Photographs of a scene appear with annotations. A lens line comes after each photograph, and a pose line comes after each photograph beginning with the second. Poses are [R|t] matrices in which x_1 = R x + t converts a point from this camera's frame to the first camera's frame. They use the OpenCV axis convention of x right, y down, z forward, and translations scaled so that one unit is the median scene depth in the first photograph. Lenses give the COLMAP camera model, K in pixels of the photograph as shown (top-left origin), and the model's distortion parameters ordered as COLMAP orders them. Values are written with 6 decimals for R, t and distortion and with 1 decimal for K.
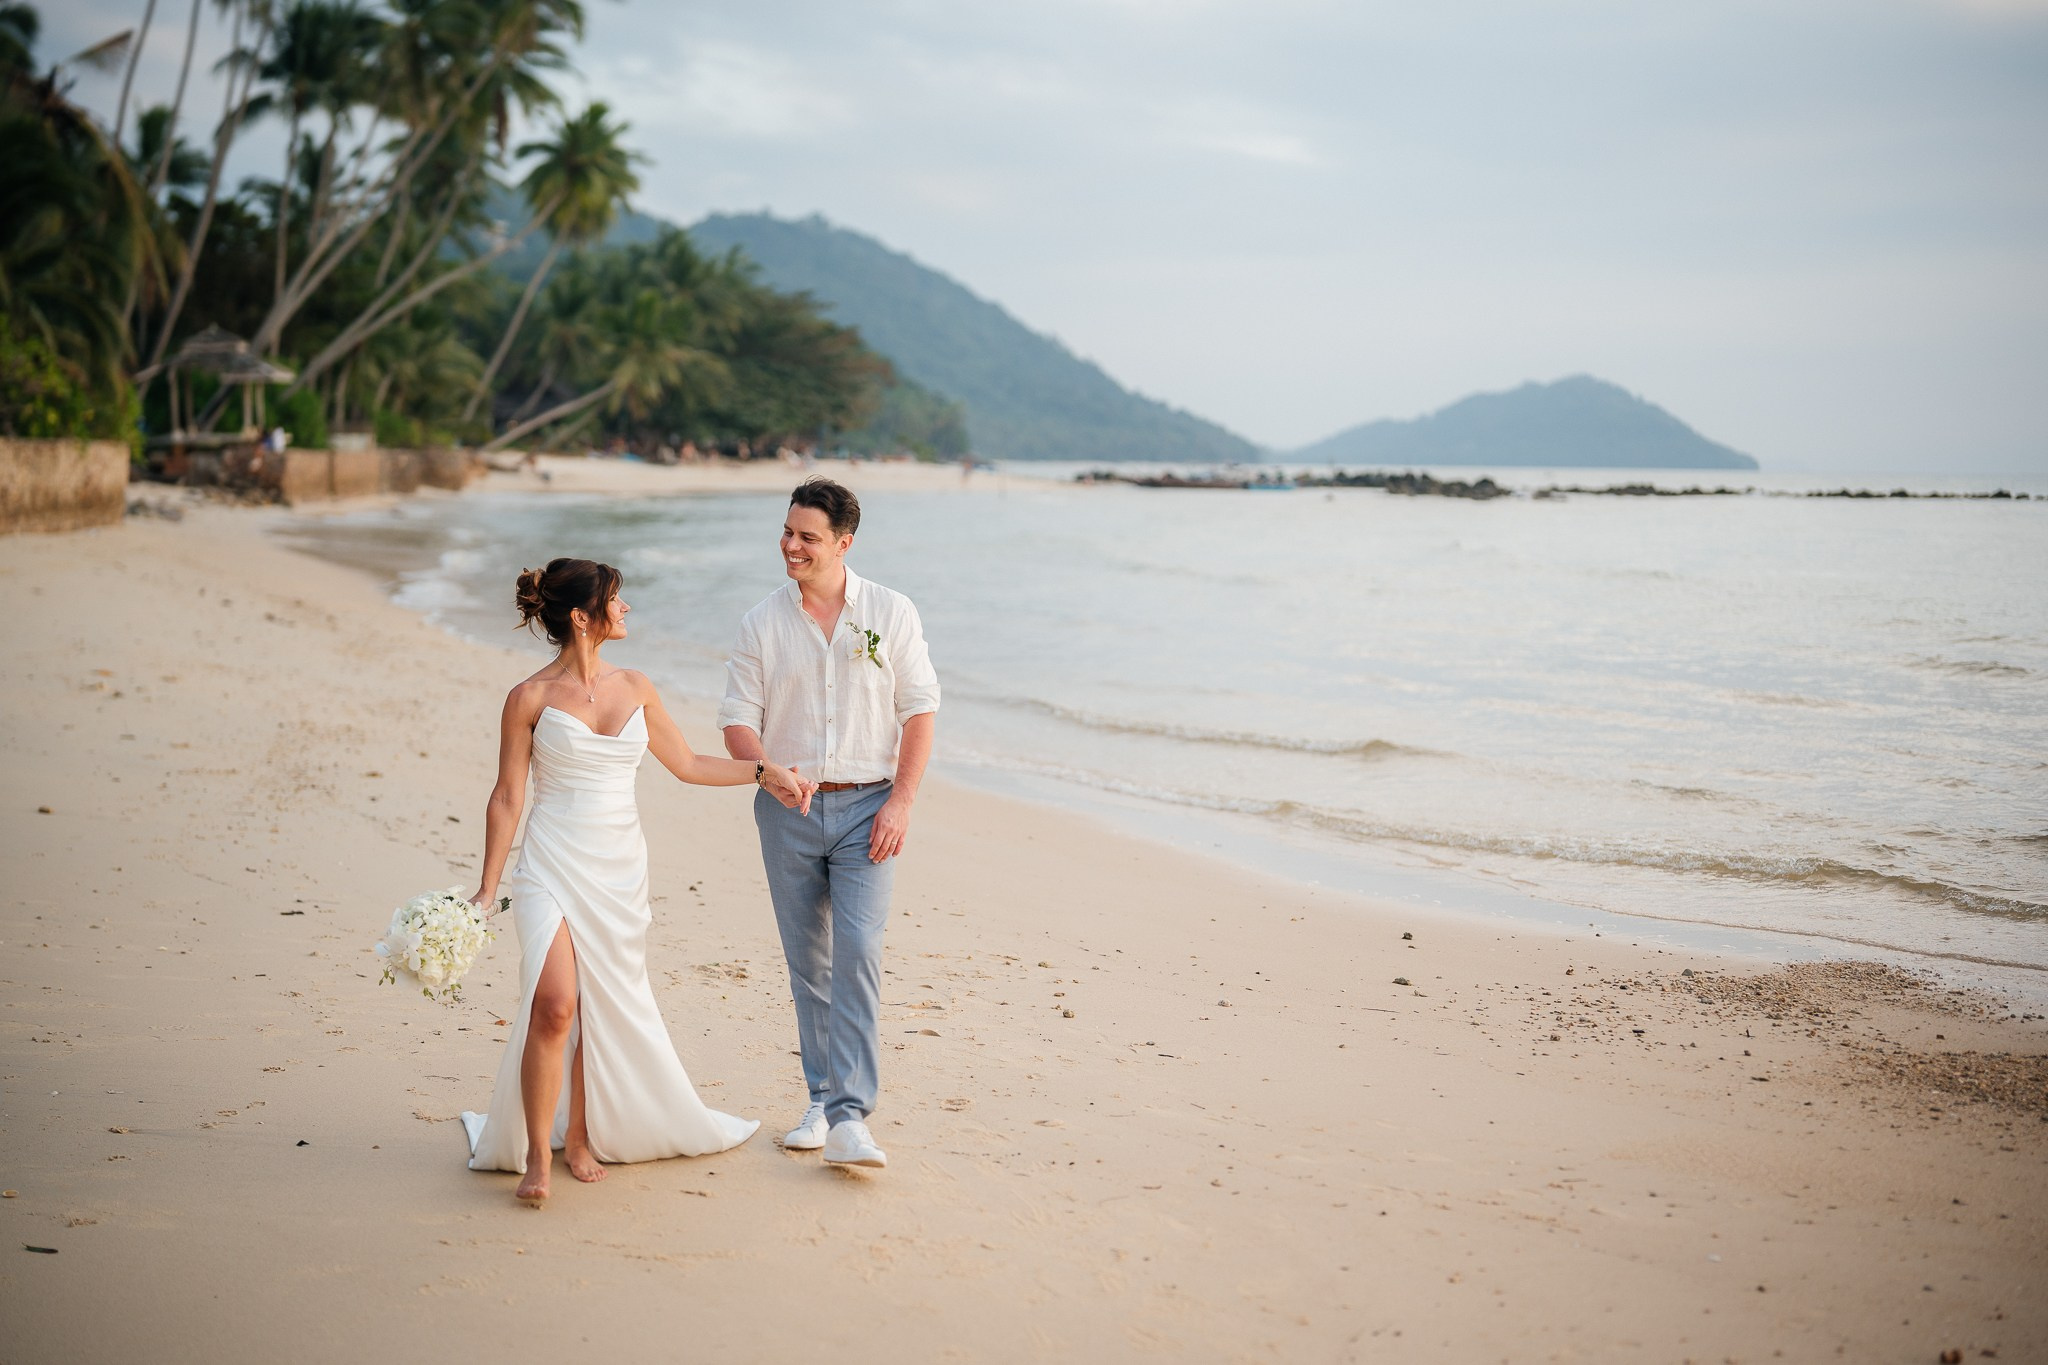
lens RADIAL K [[2922.3, 0, 1024.0], [0, 2922.3, 682.5], [0, 0, 1]] dist [0.086165, 0.033935]
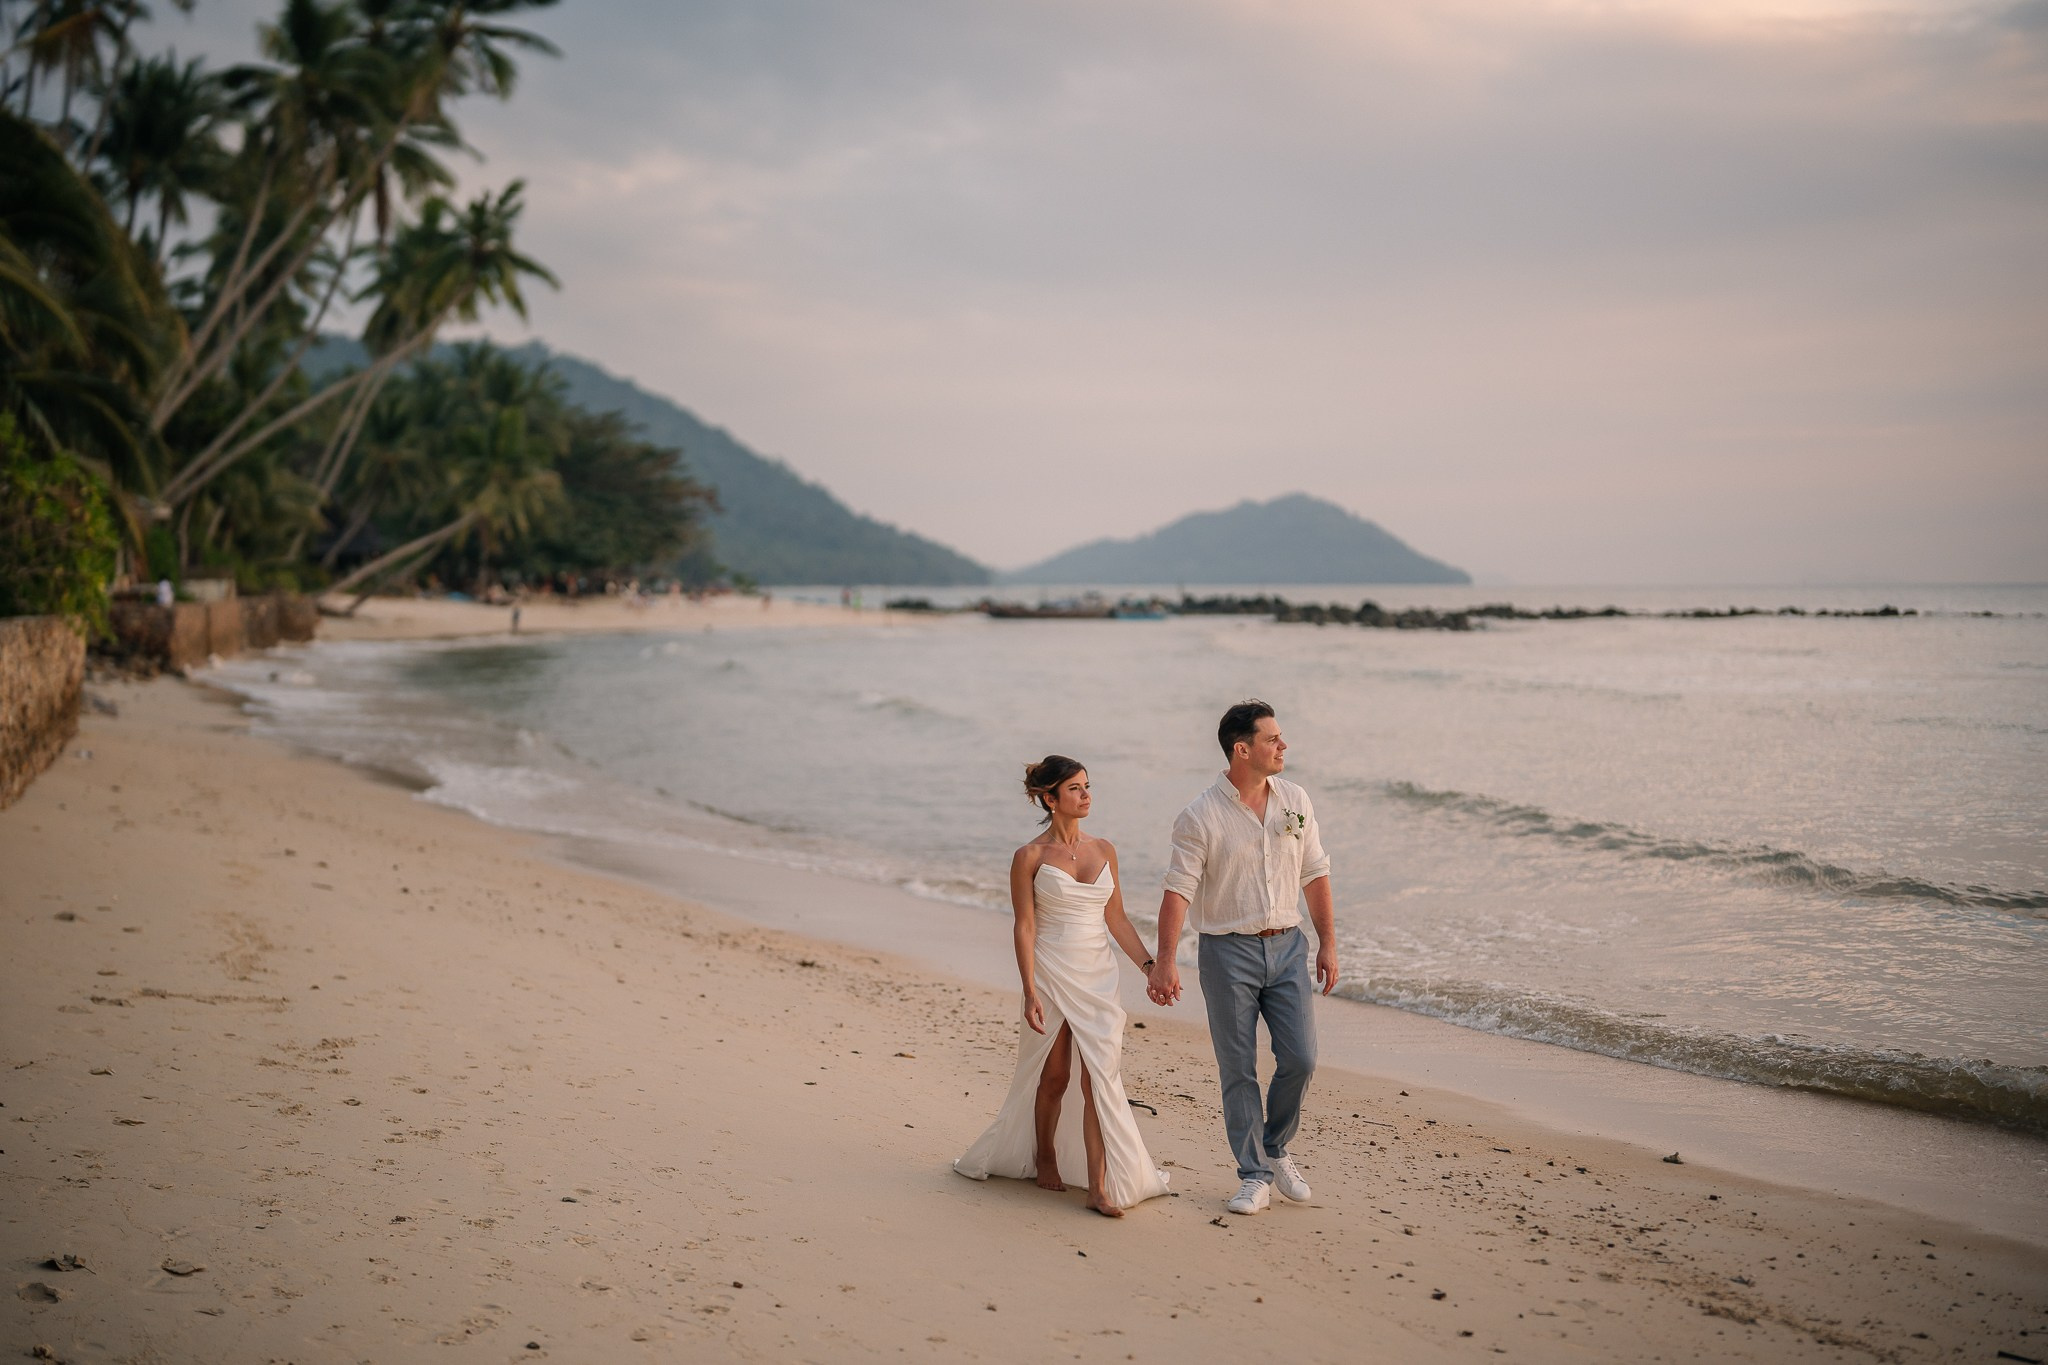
lens RADIAL K [[2936.9, 0, 1024.0], [0, 2936.9, 682.5], [0, 0, 1]] dist [0.033830, 0.059957]
pose [[0.995394, -0.019678, 0.093828, -0.058346], [0.023612, 0.998880, -0.041008, -0.012133], [-0.092916, 0.043035, 0.994744, 0.115644]]
